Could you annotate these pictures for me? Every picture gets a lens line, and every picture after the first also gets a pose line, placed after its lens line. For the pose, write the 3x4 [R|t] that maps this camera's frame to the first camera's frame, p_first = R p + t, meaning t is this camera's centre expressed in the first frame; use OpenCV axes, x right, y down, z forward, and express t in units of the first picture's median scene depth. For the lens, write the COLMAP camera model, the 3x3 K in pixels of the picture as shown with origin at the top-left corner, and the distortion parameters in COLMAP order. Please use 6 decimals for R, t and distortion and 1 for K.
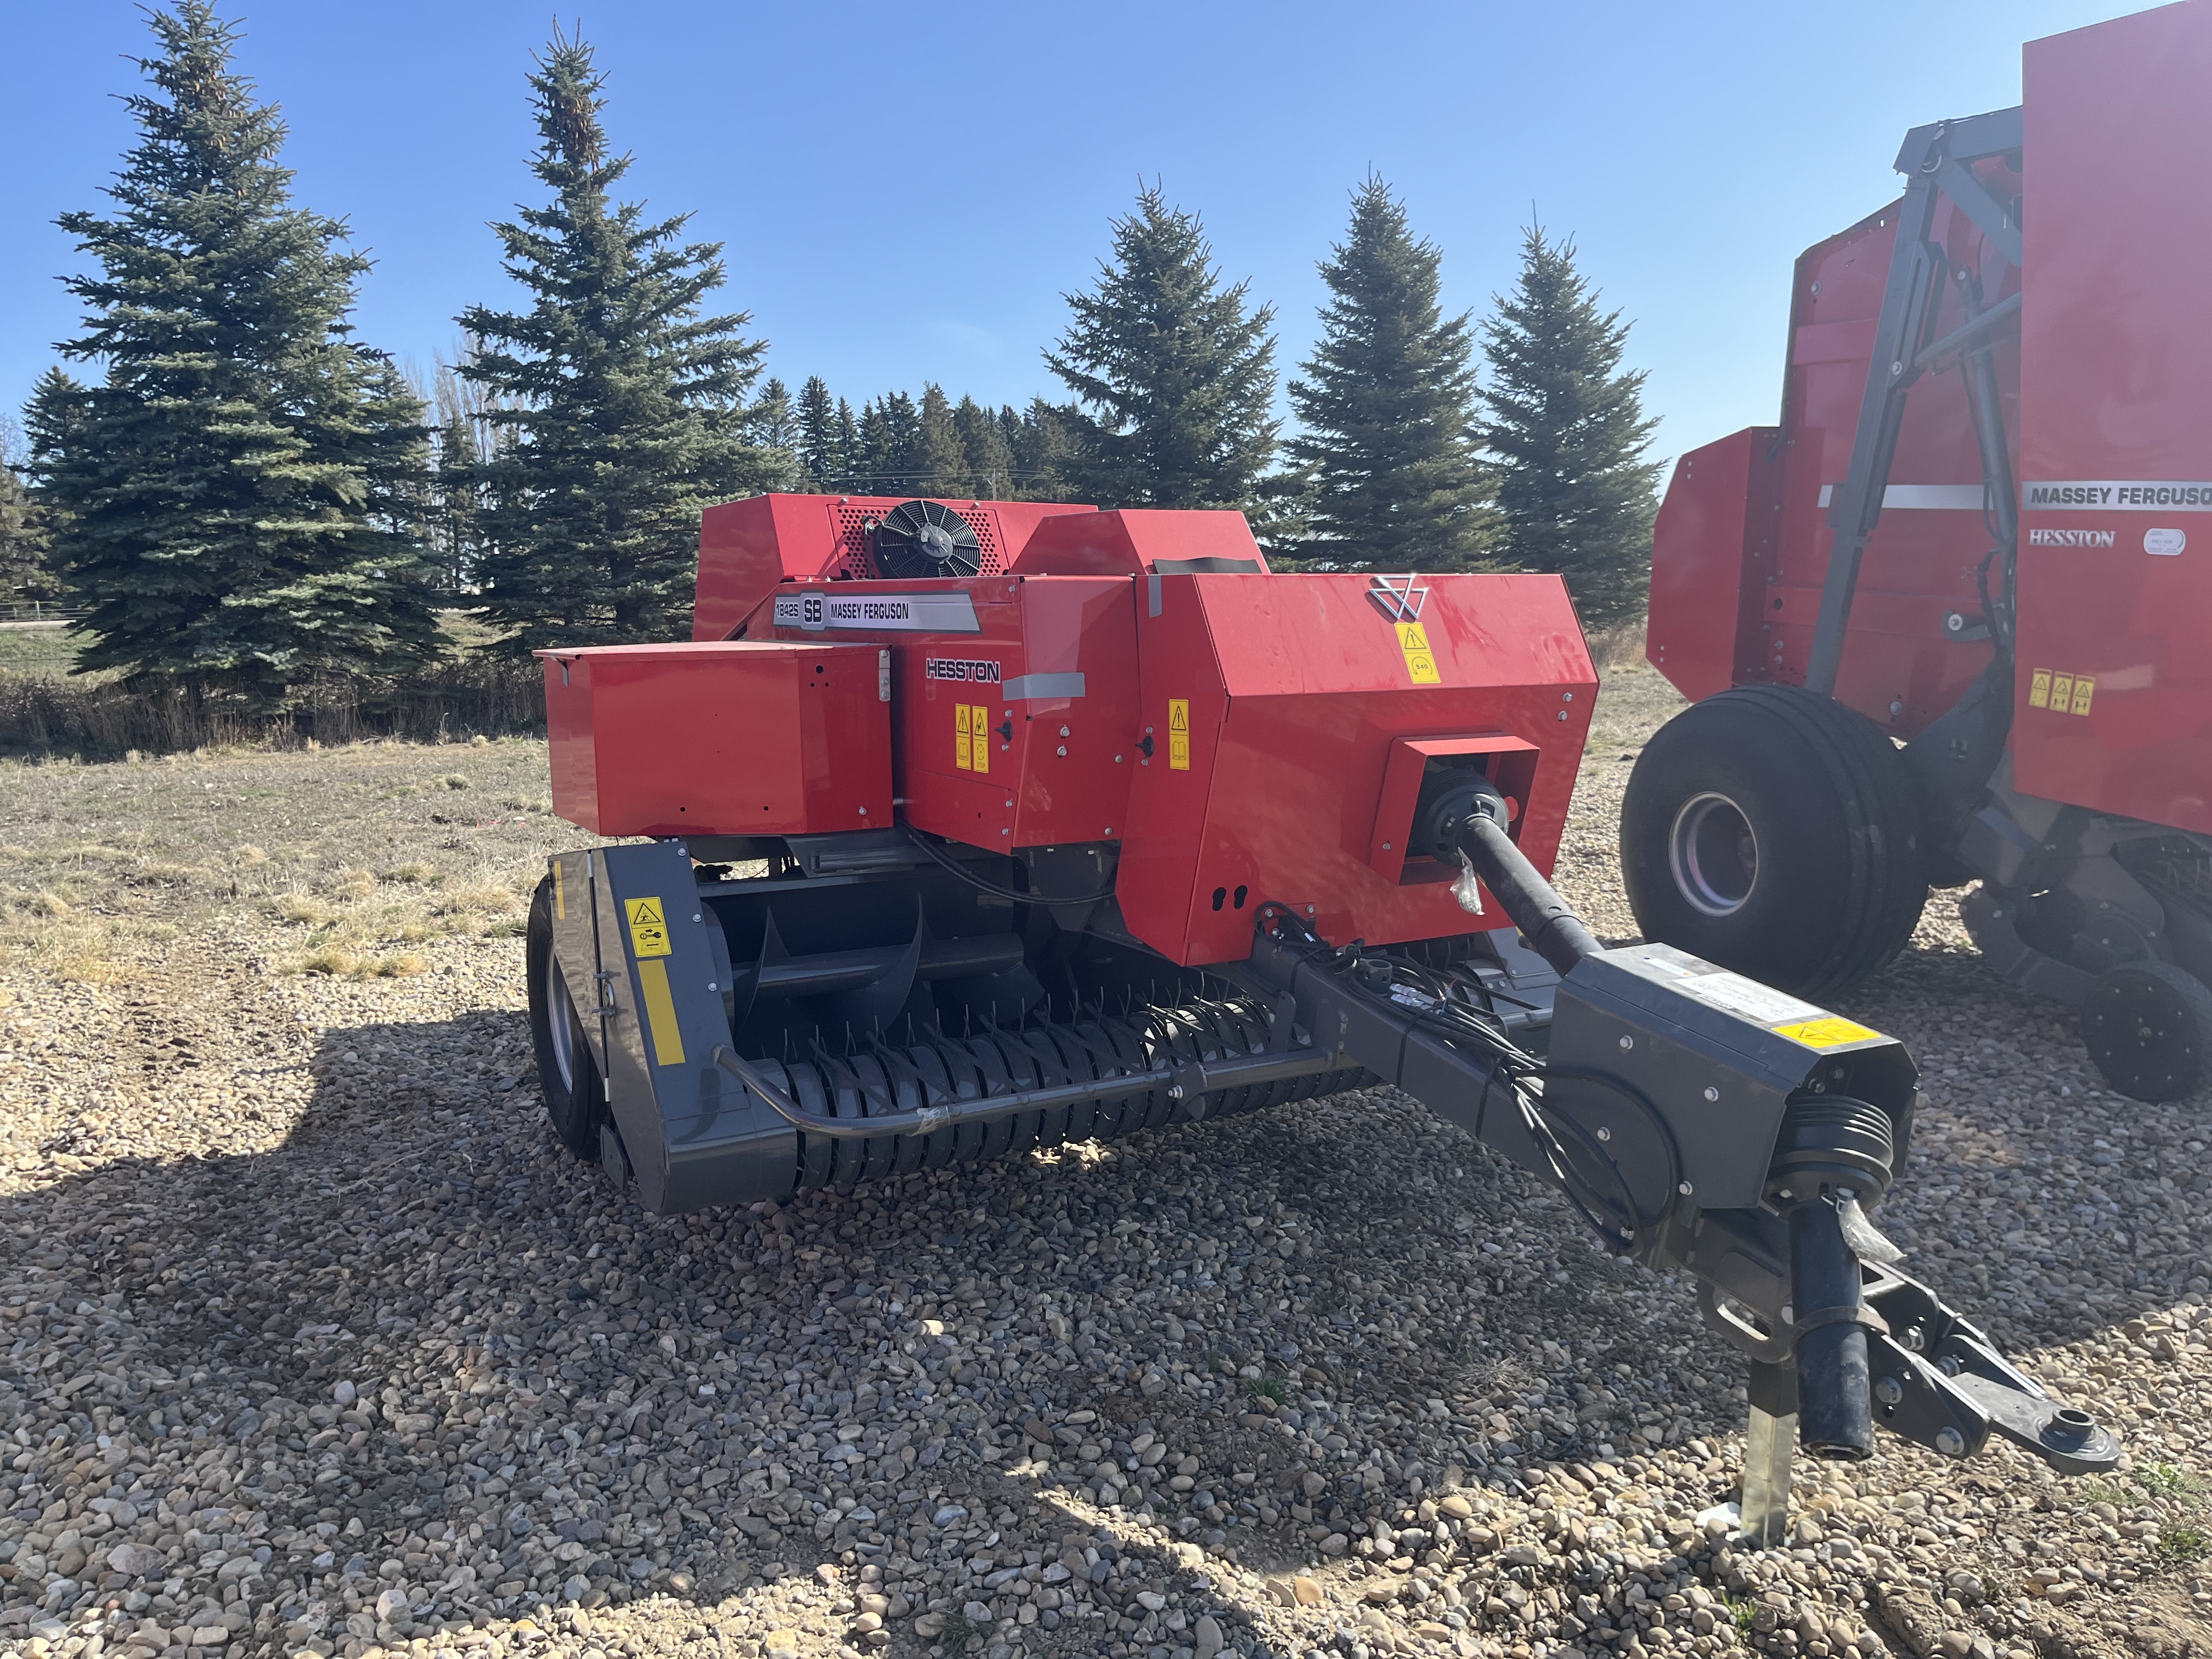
lens RADIAL K [[1694.3, 0, 1109.2], [0, 1694.3, 825.3], [0, 0, 1]] dist [0.032696, -0.037321]
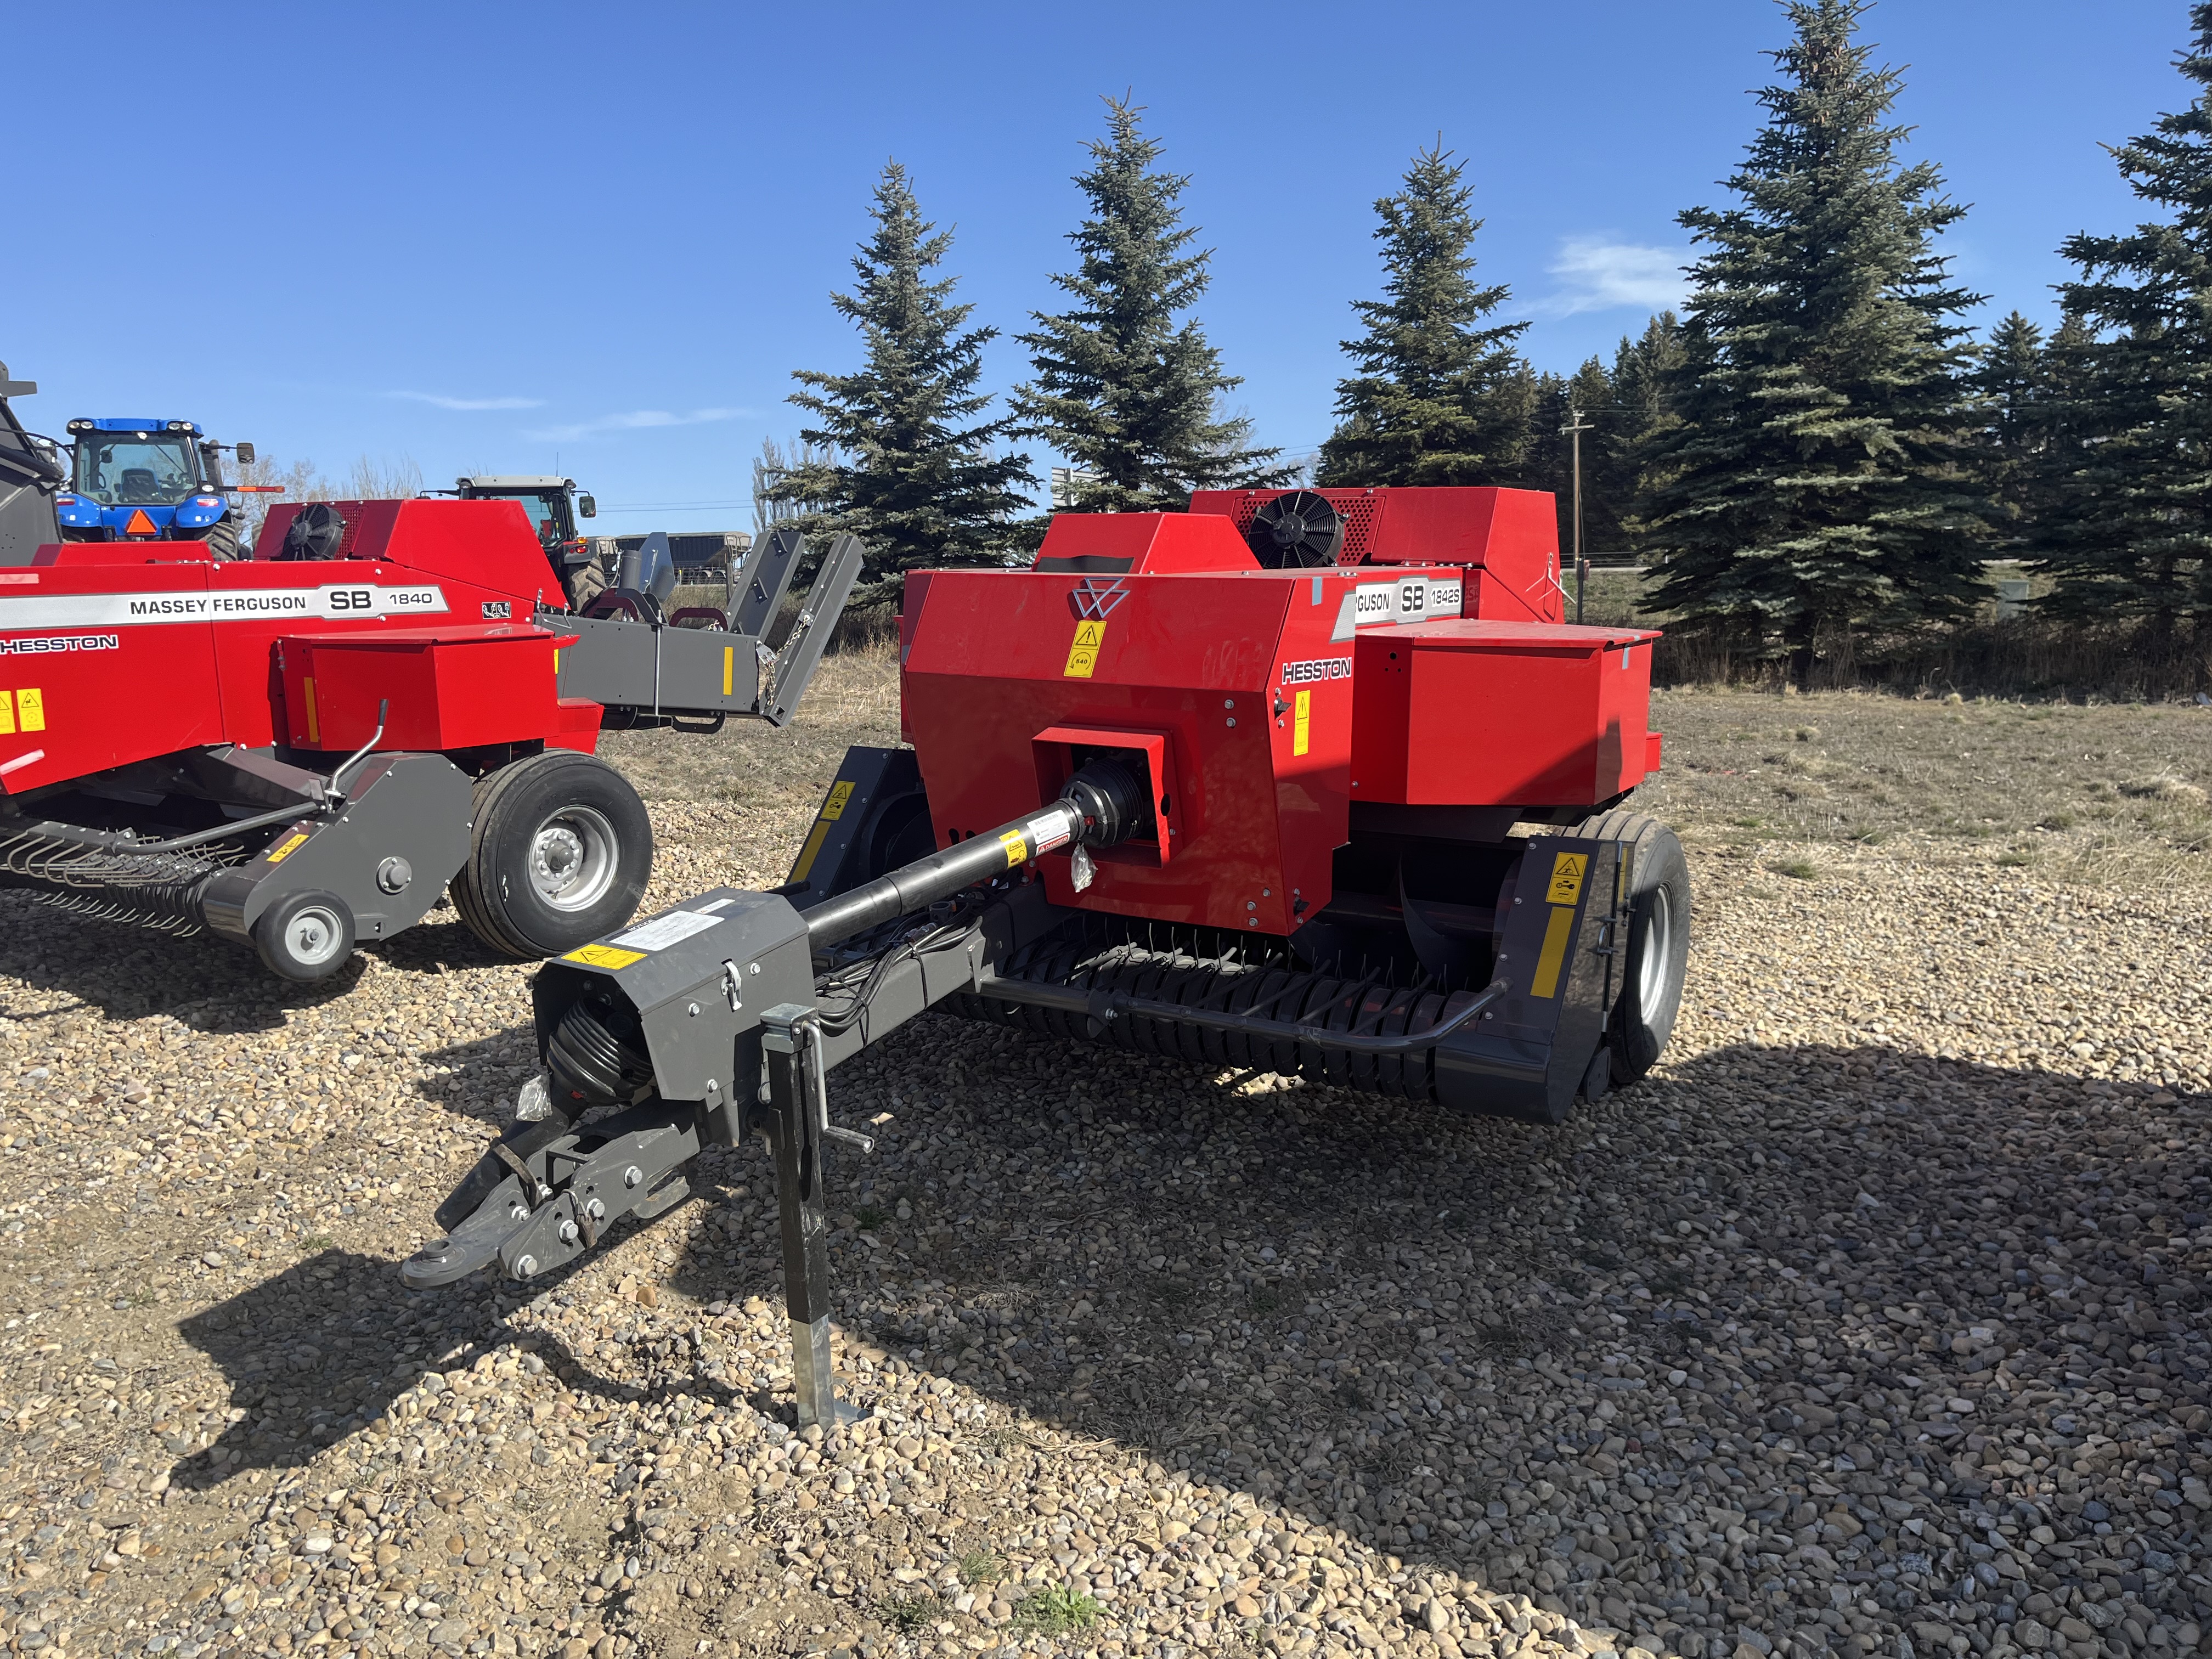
lens RADIAL K [[1694.3, 0, 1110.6], [0, 1694.3, 838.0], [0, 0, 1]] dist [0.032696, -0.037321]
pose [[0.527589, 0.149744, -0.836198, 0.202965], [-0.114998, 0.987870, 0.104348, -0.017395], [0.841680, 0.041108, 0.538410, 0.075594]]
